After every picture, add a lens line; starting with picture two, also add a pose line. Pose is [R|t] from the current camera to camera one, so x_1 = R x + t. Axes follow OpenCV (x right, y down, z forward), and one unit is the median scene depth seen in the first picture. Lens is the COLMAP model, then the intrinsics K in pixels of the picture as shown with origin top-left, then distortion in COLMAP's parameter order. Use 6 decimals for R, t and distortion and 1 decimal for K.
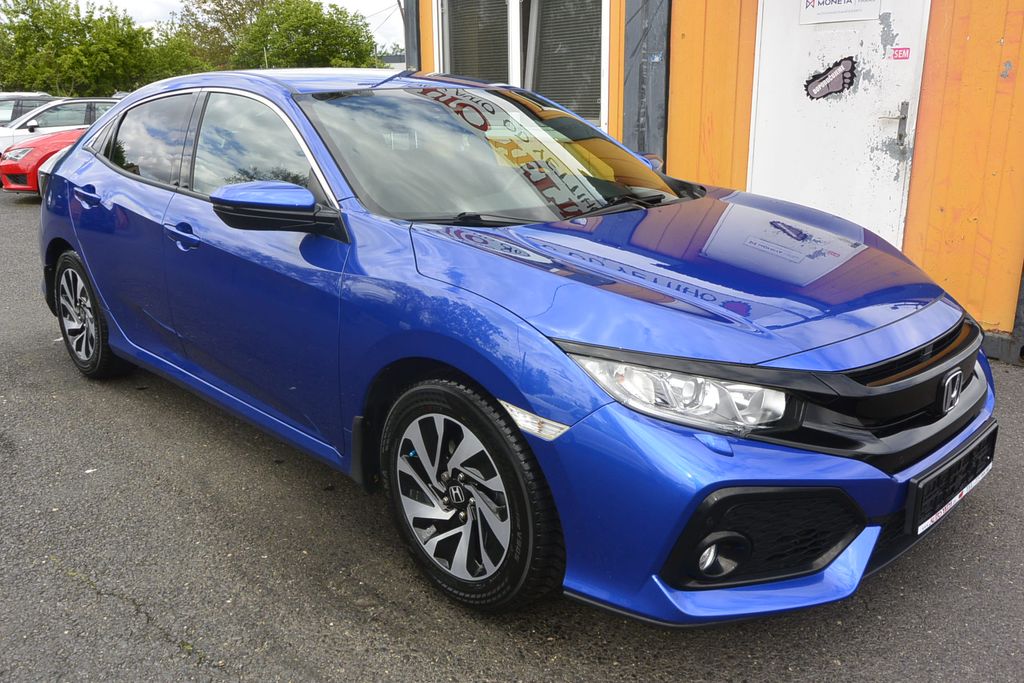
lens RADIAL K [[847.7, 0, 509.8], [0, 847.7, 343.4], [0, 0, 1]] dist [-0.009965, 0.006045]
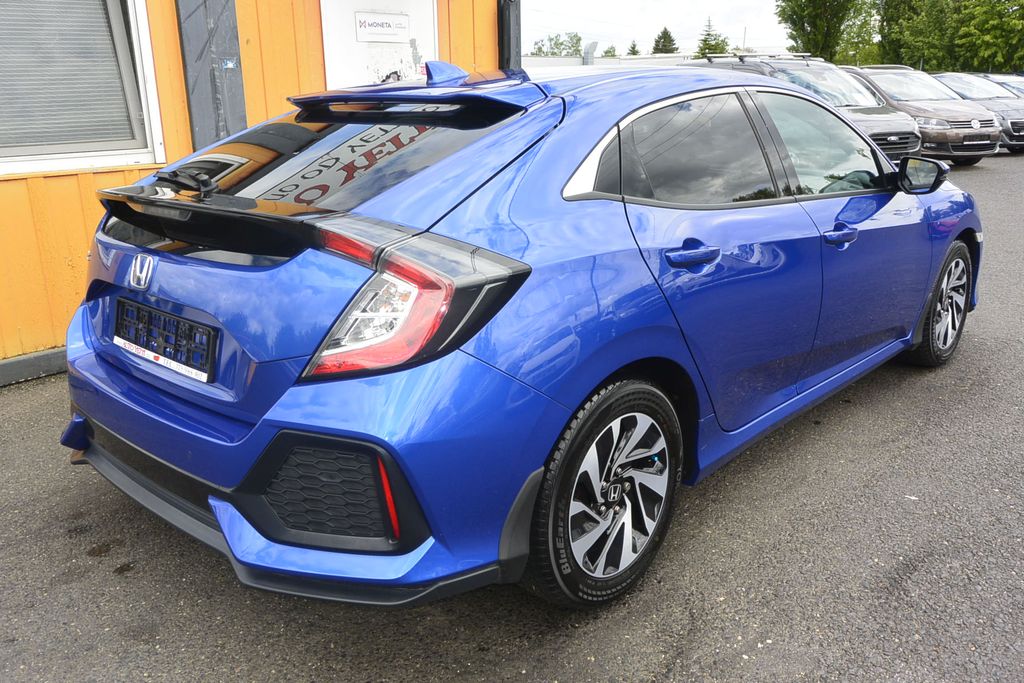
lens RADIAL K [[847.7, 0, 505.1], [0, 847.7, 339.7], [0, 0, 1]] dist [-0.009965, 0.006045]
pose [[-0.037966, -0.270356, 0.962012, -0.902184], [0.299262, 0.915444, 0.269080, -0.266080], [-0.953415, 0.298110, 0.046152, 0.910989]]
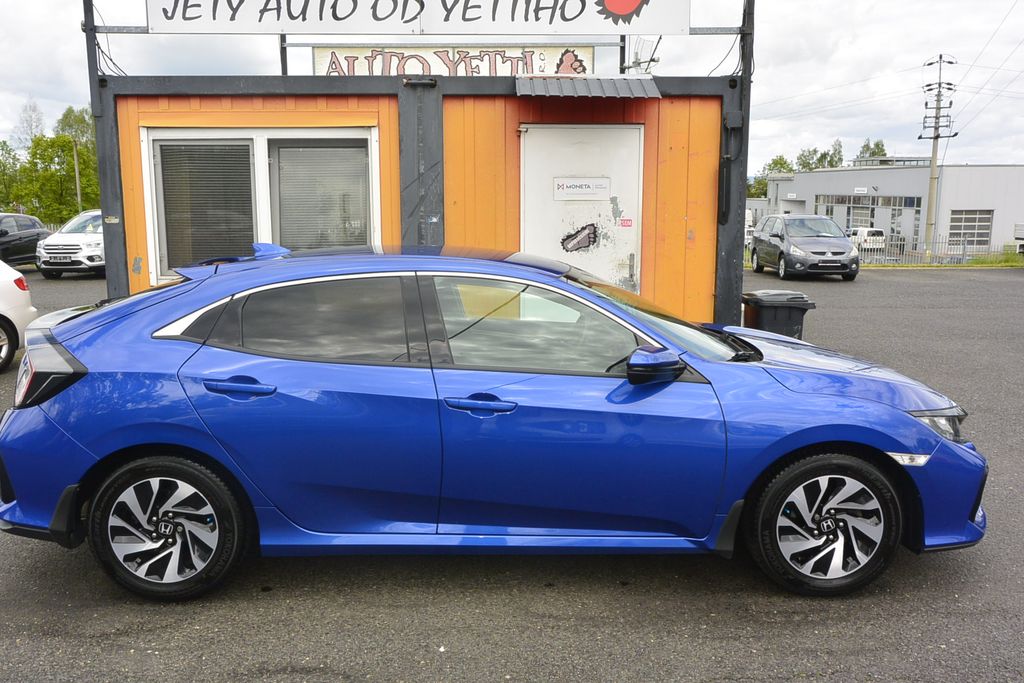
lens RADIAL K [[847.7, 0, 512.8], [0, 847.7, 340.1], [0, 0, 1]] dist [-0.009965, 0.006045]
pose [[0.683166, -0.101893, 0.723119, -0.771801], [0.197267, 0.979154, -0.048398, -0.099005], [-0.703114, 0.175712, 0.689026, 0.125032]]
